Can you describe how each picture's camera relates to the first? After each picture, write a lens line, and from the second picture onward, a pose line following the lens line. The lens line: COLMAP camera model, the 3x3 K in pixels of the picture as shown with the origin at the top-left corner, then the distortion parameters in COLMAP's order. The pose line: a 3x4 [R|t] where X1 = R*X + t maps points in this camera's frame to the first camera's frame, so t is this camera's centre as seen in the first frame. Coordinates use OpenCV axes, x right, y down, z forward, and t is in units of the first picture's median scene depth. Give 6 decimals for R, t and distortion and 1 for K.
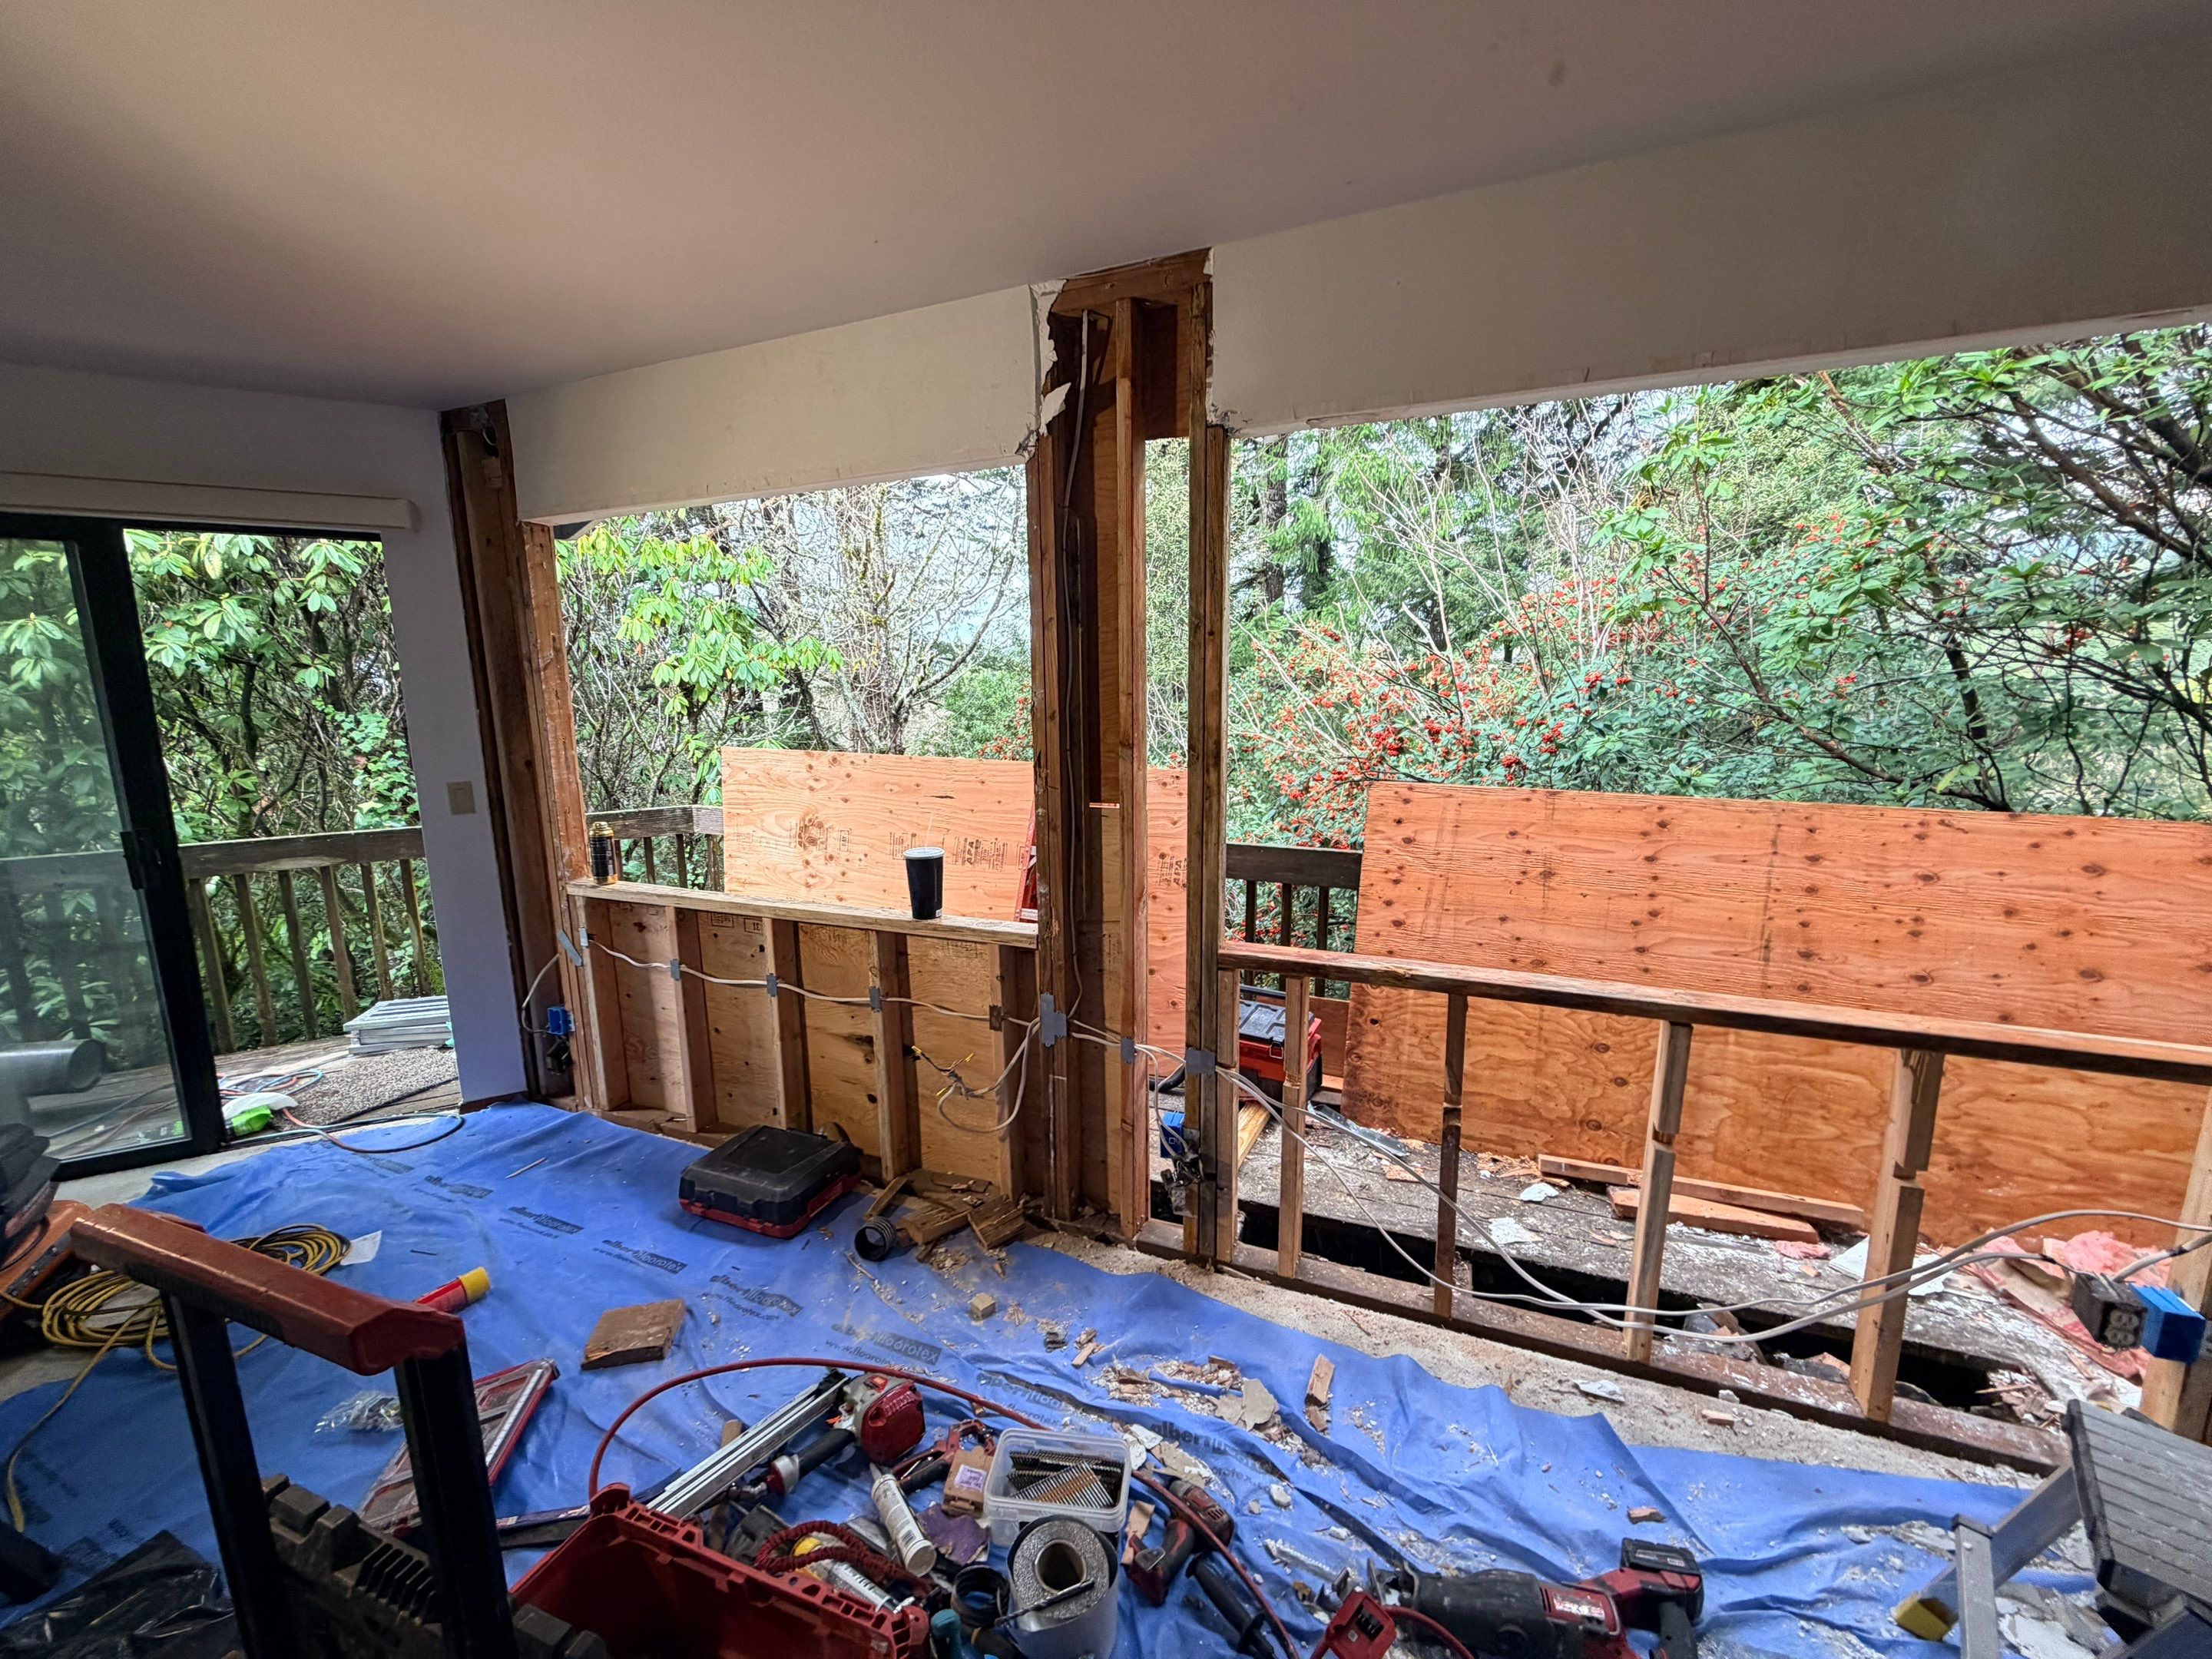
lens RADIAL K [[878.7, 0, 1100.7], [0, 878.7, 829.5], [0, 0, 1]] dist [0.001187, -0.000012]
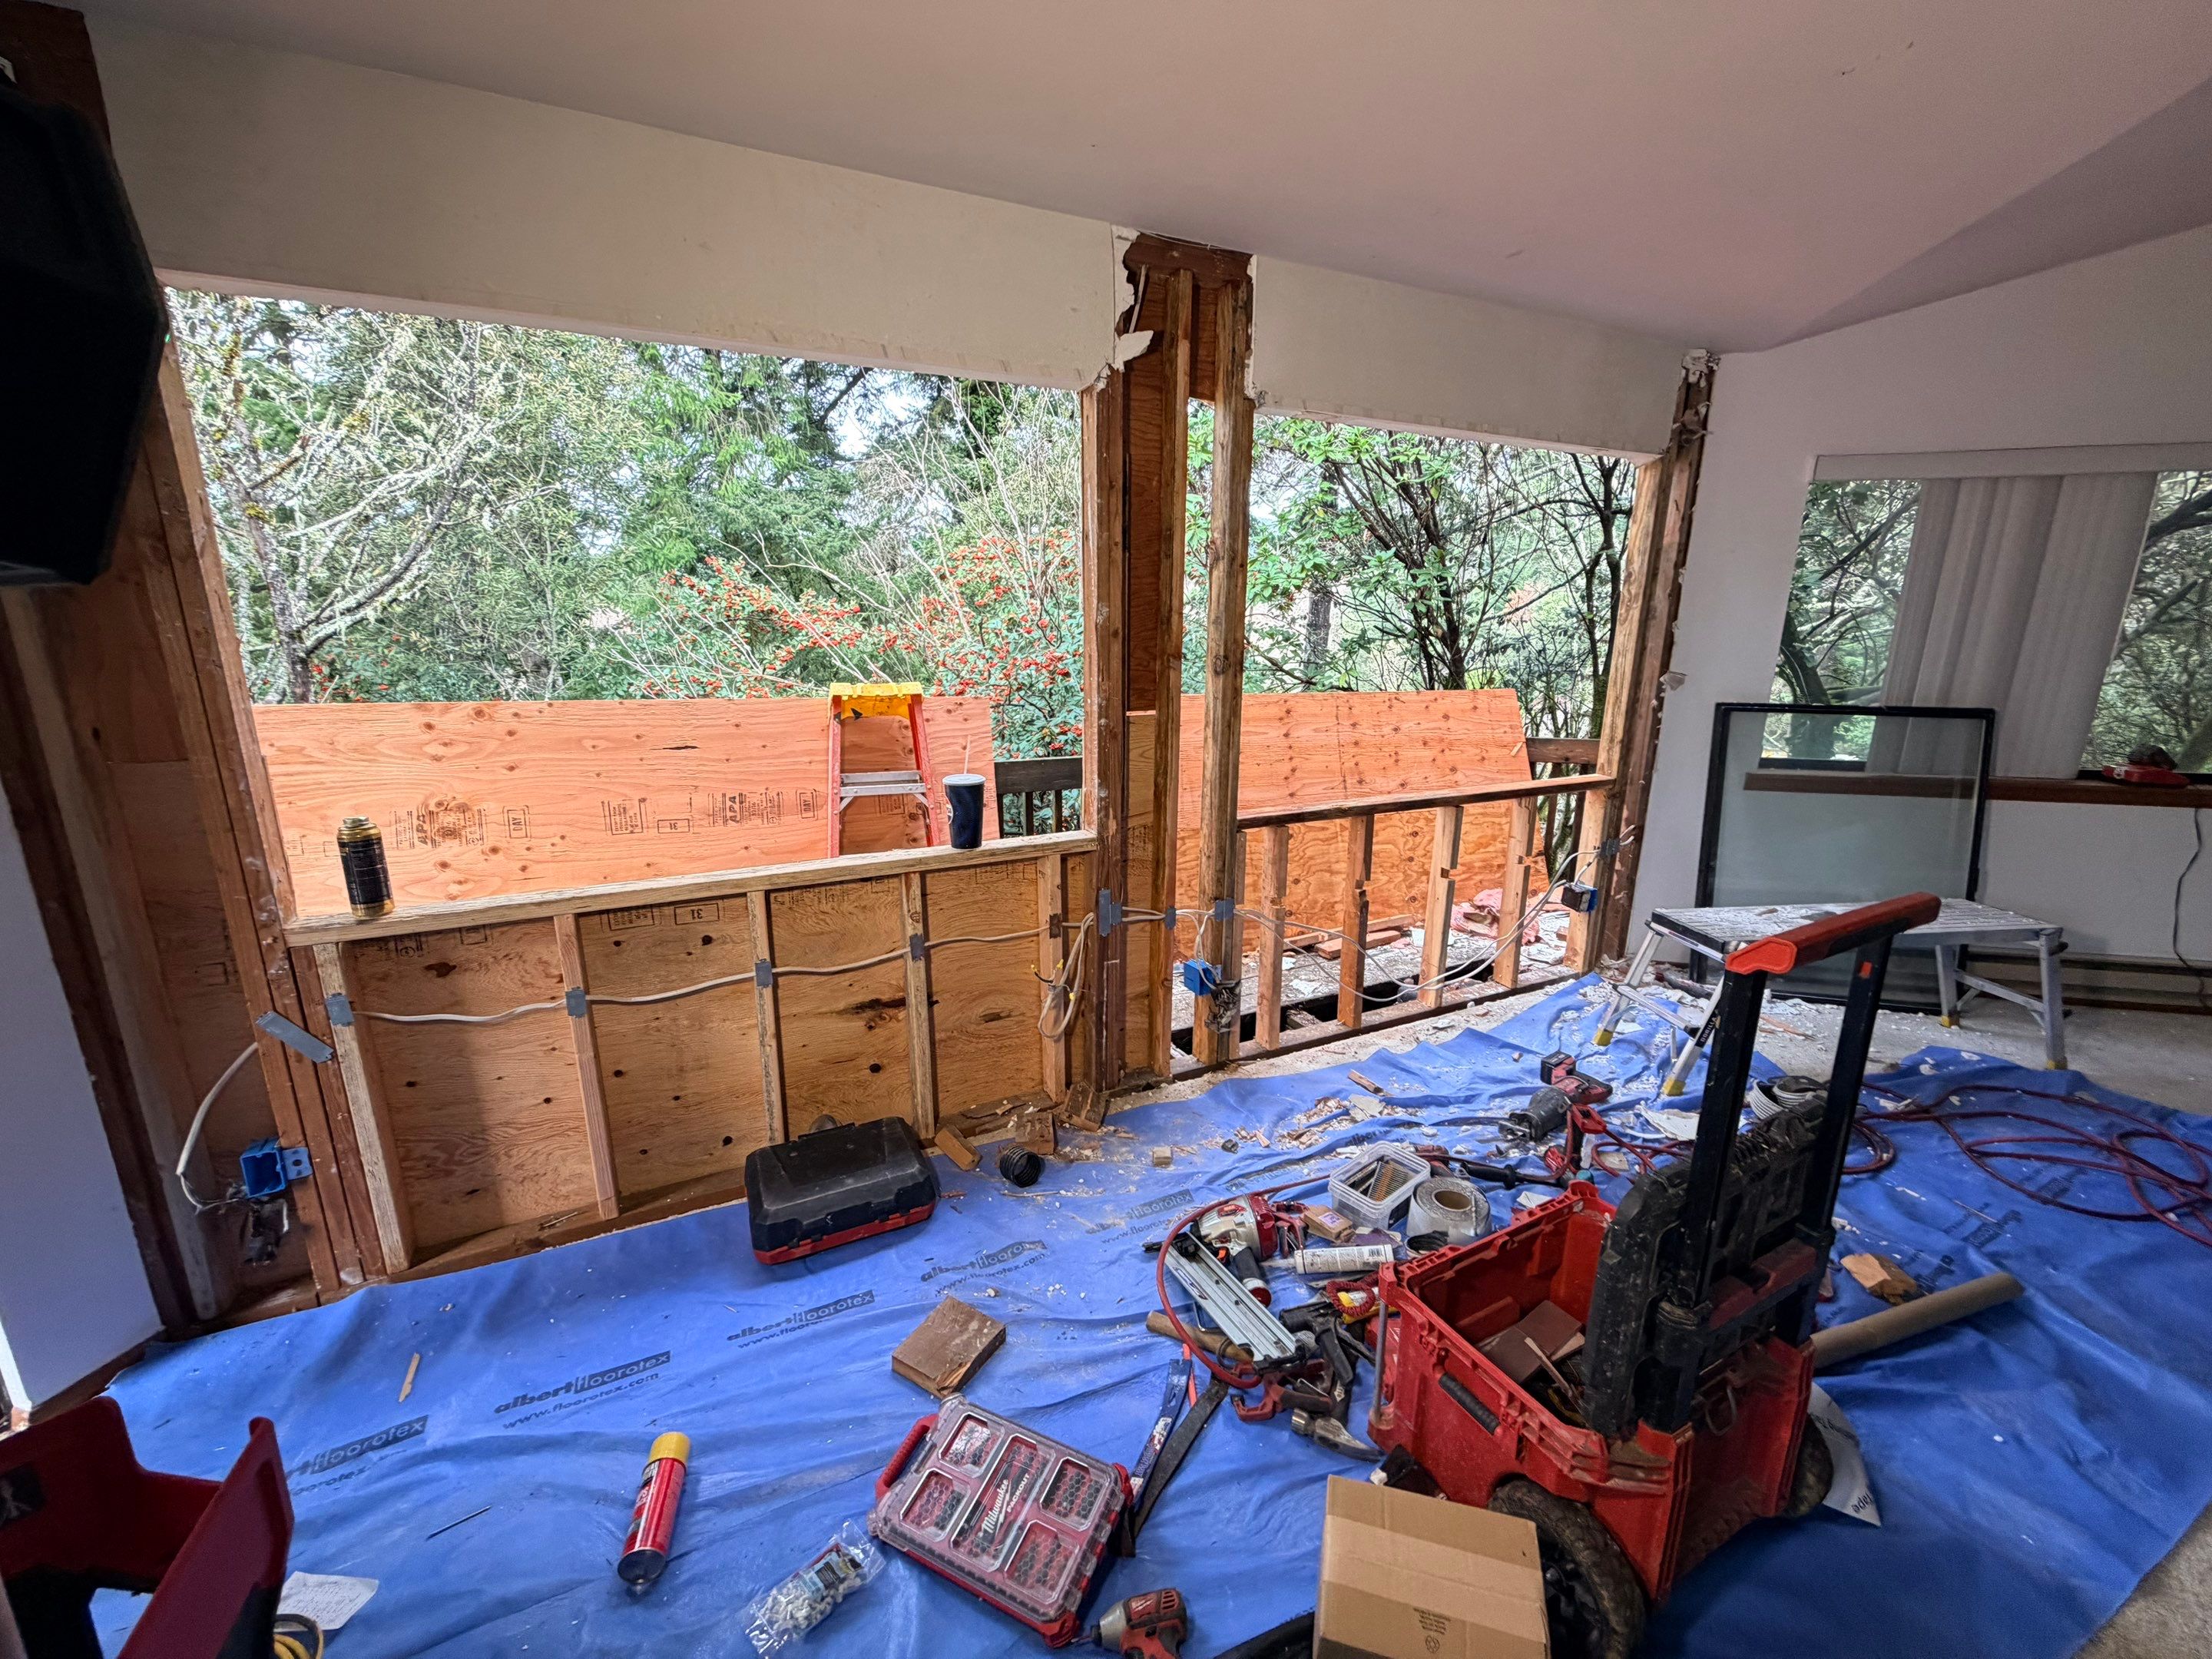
lens RADIAL K [[878.7, 0, 1103.1], [0, 878.7, 829.6], [0, 0, 1]] dist [0.001187, -0.000012]
pose [[0.660910, -0.157496, 0.733753, -0.753023], [0.116697, 0.987405, 0.106829, -0.004471], [-0.741337, 0.015022, 0.670965, 0.227031]]
